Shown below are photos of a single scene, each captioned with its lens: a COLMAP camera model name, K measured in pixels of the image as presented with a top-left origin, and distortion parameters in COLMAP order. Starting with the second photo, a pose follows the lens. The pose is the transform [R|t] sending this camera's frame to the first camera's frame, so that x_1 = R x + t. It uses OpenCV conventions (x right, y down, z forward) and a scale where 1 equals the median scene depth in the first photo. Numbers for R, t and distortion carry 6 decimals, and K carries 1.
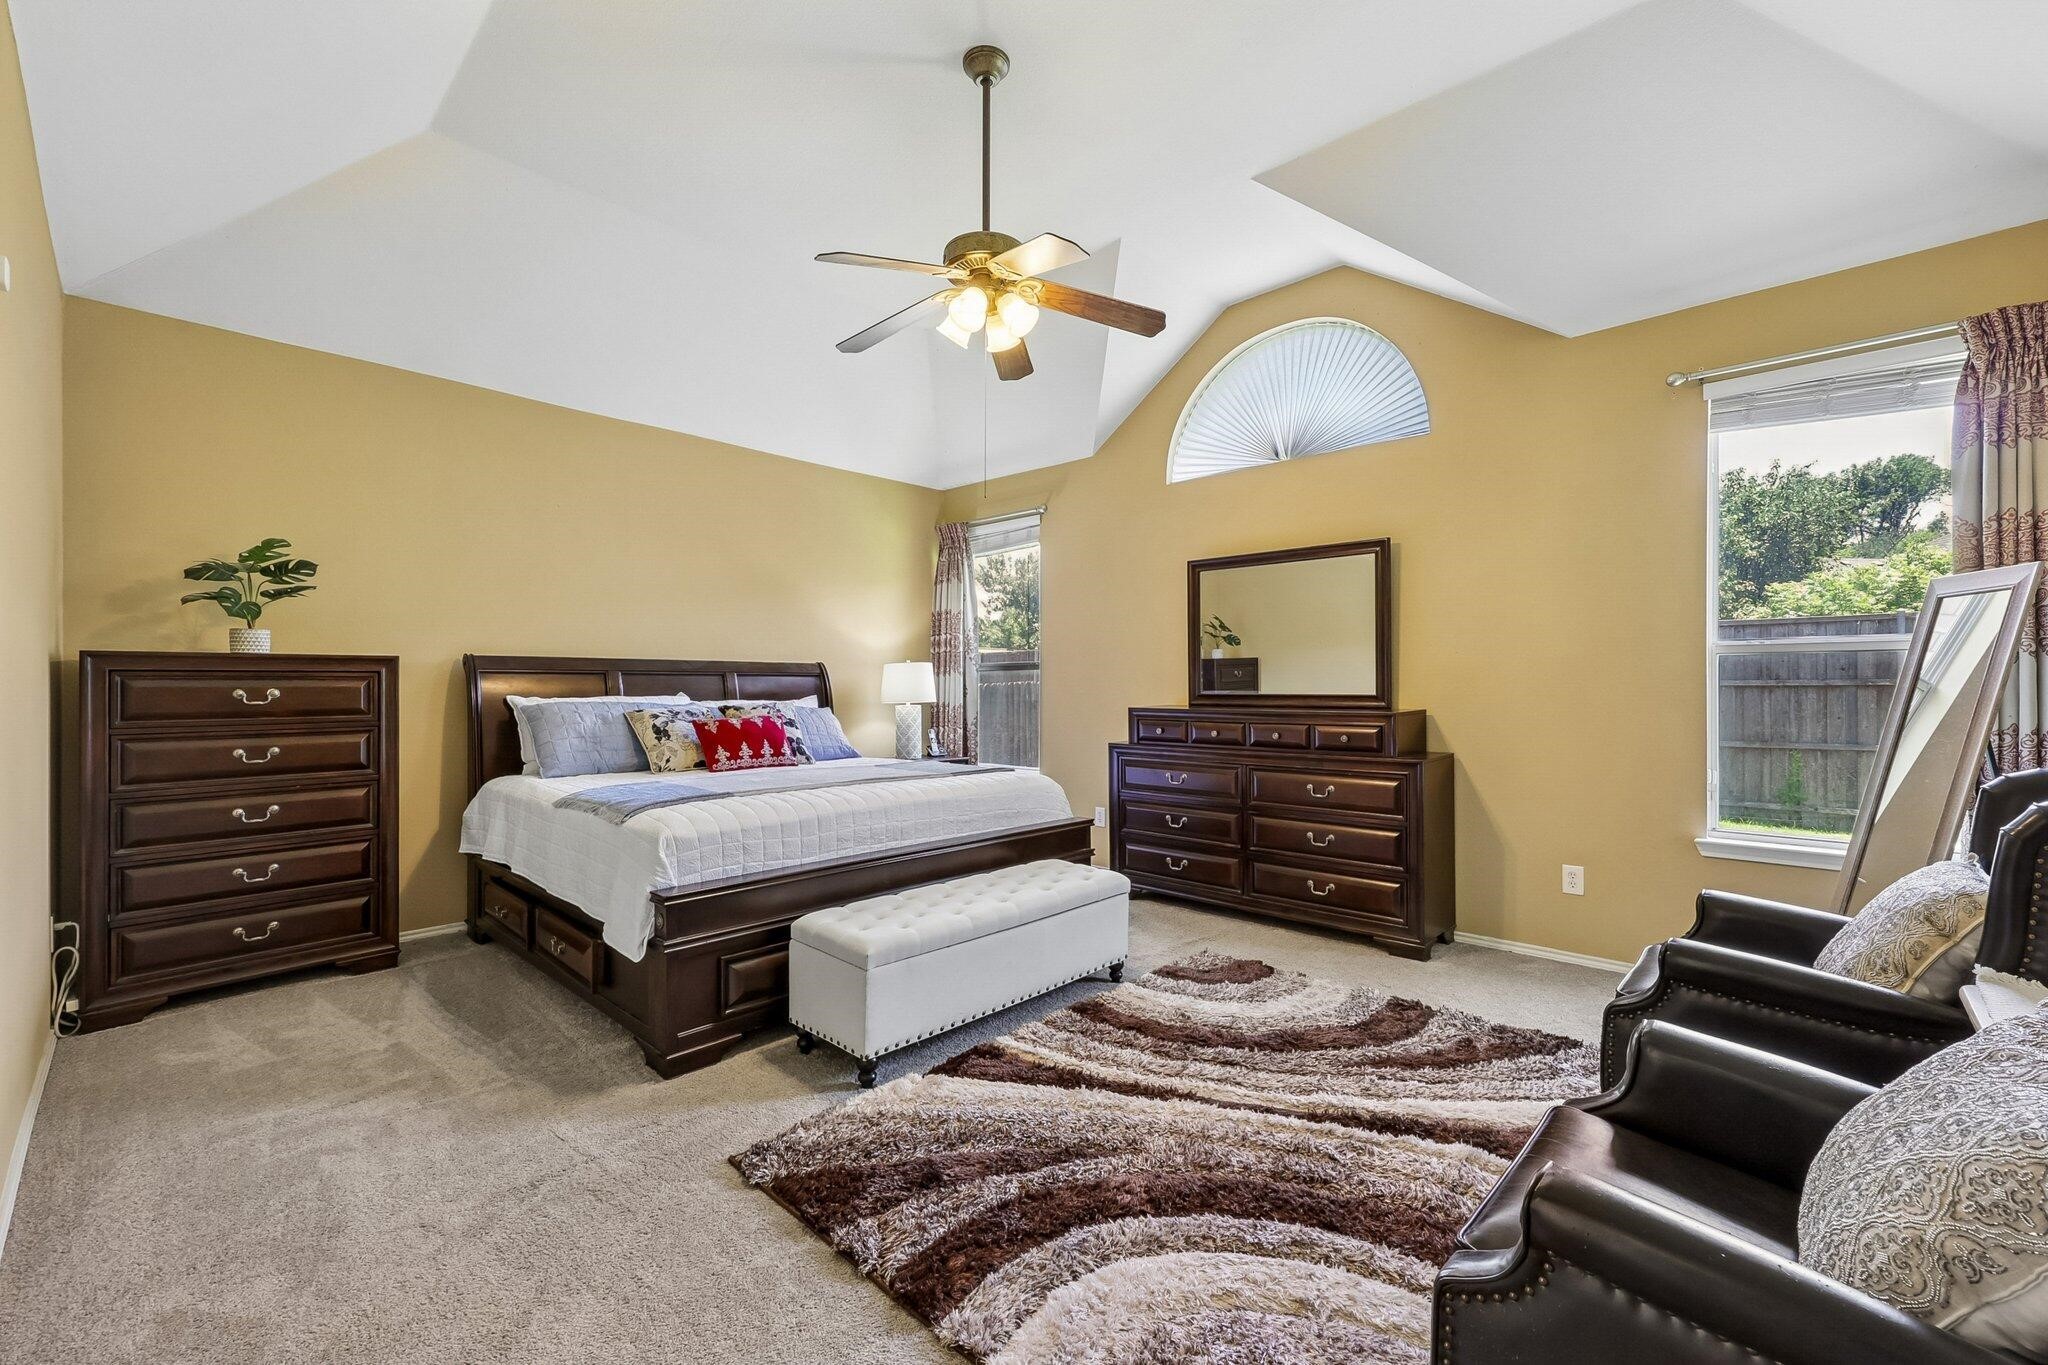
lens RADIAL K [[828.3, 0, 1027.1], [0, 828.3, 689.2], [0, 0, 1]] dist [0.002325, -0.000397]
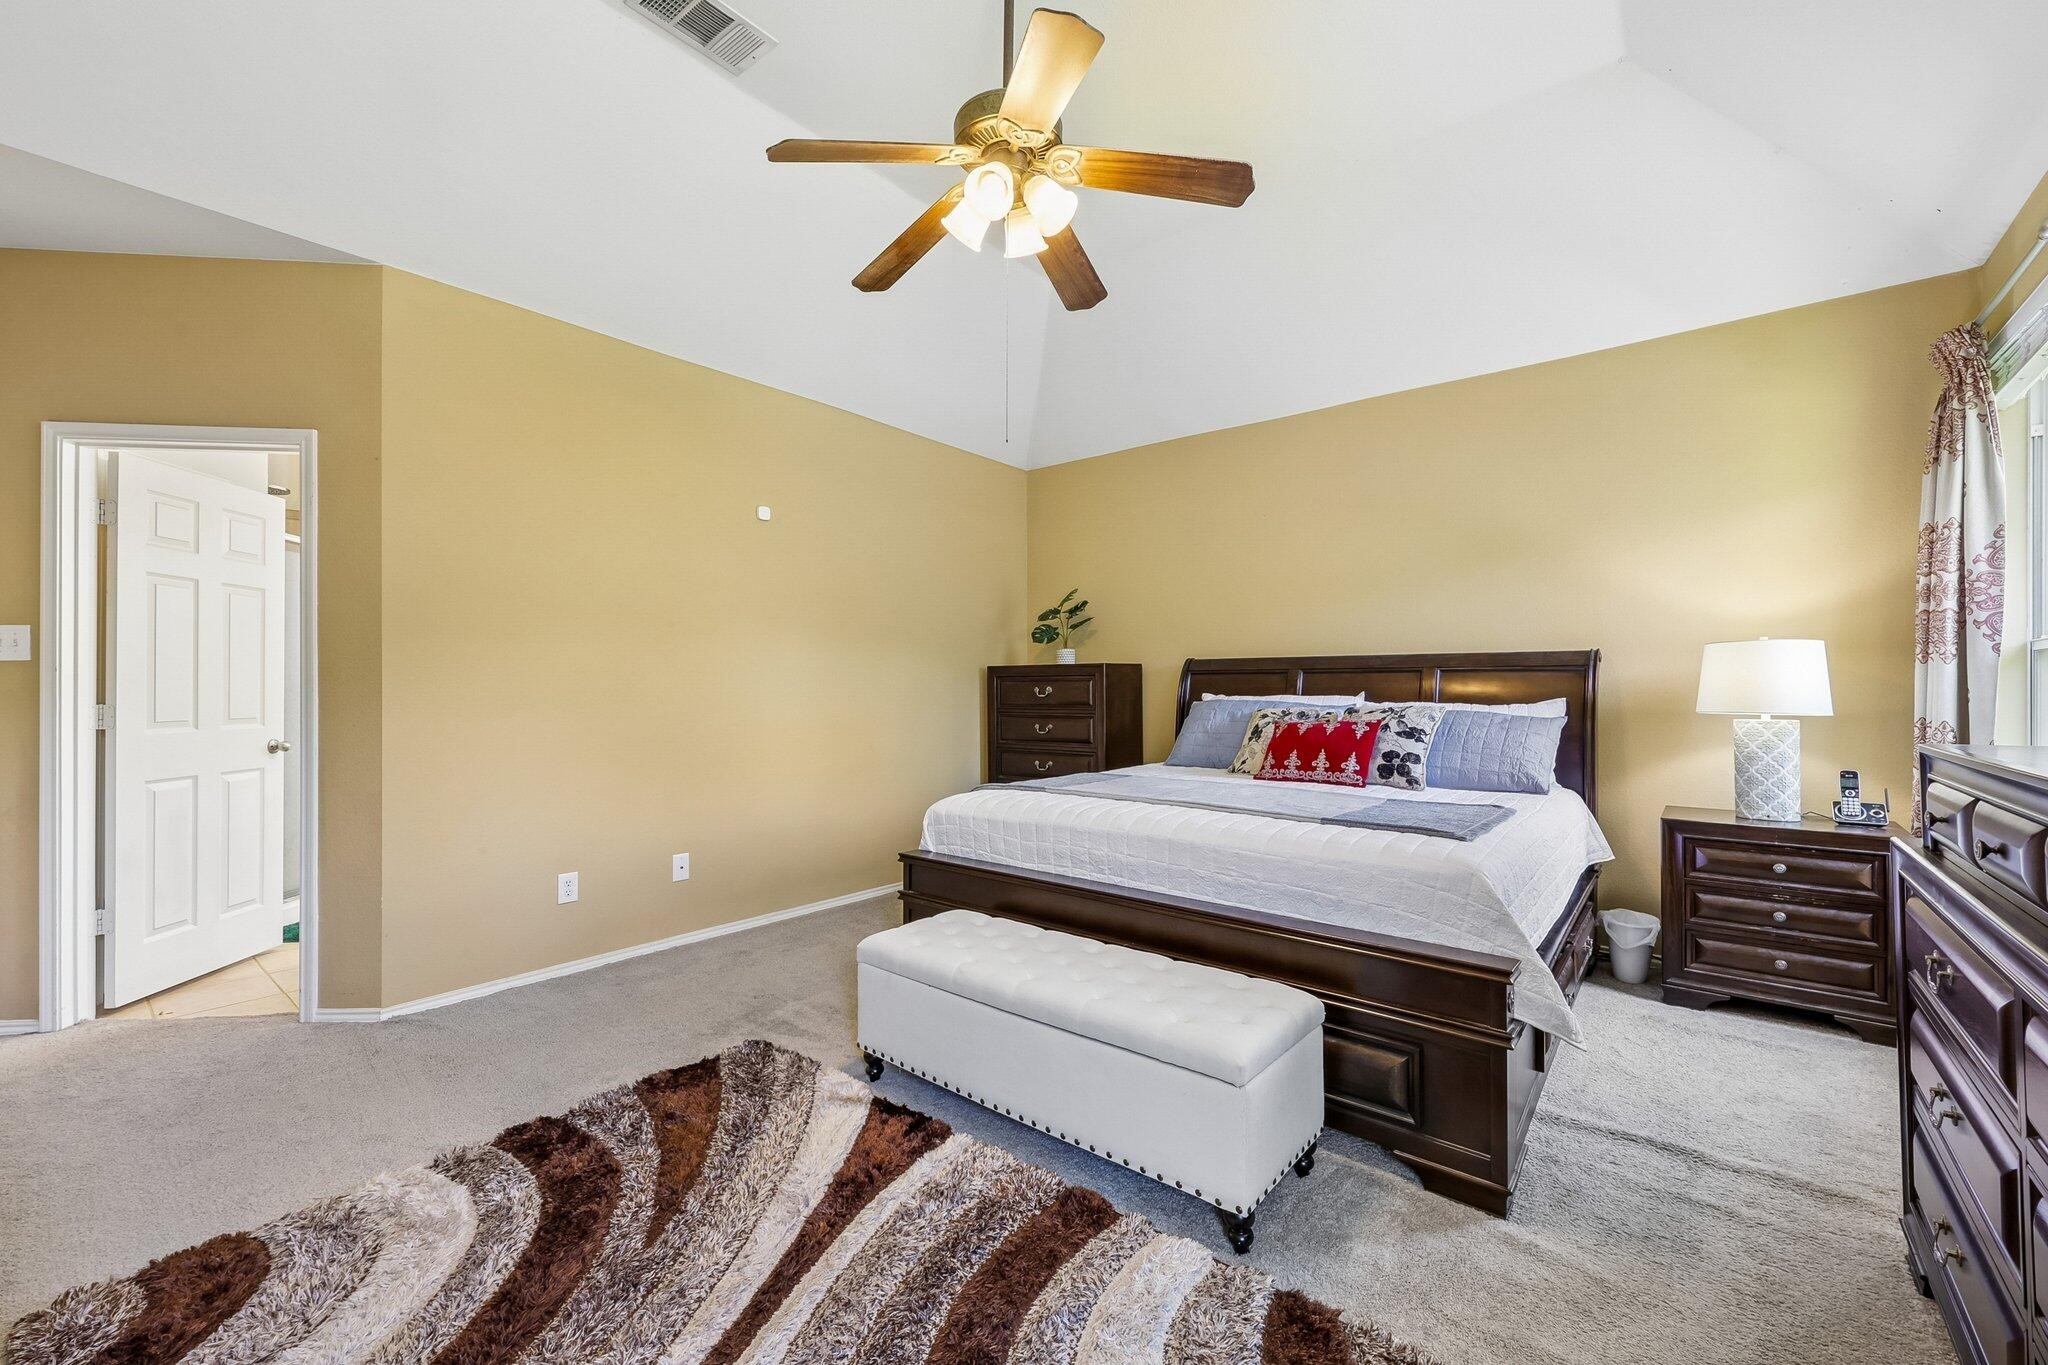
lens RADIAL K [[828.3, 0, 1024.5], [0, 828.3, 682.1], [0, 0, 1]] dist [0.002325, -0.000397]
pose [[0.062332, -0.007516, -0.998027, 0.608840], [0.000789, 0.999972, -0.007482, -0.000117], [0.998055, -0.000321, 0.062336, 0.813970]]
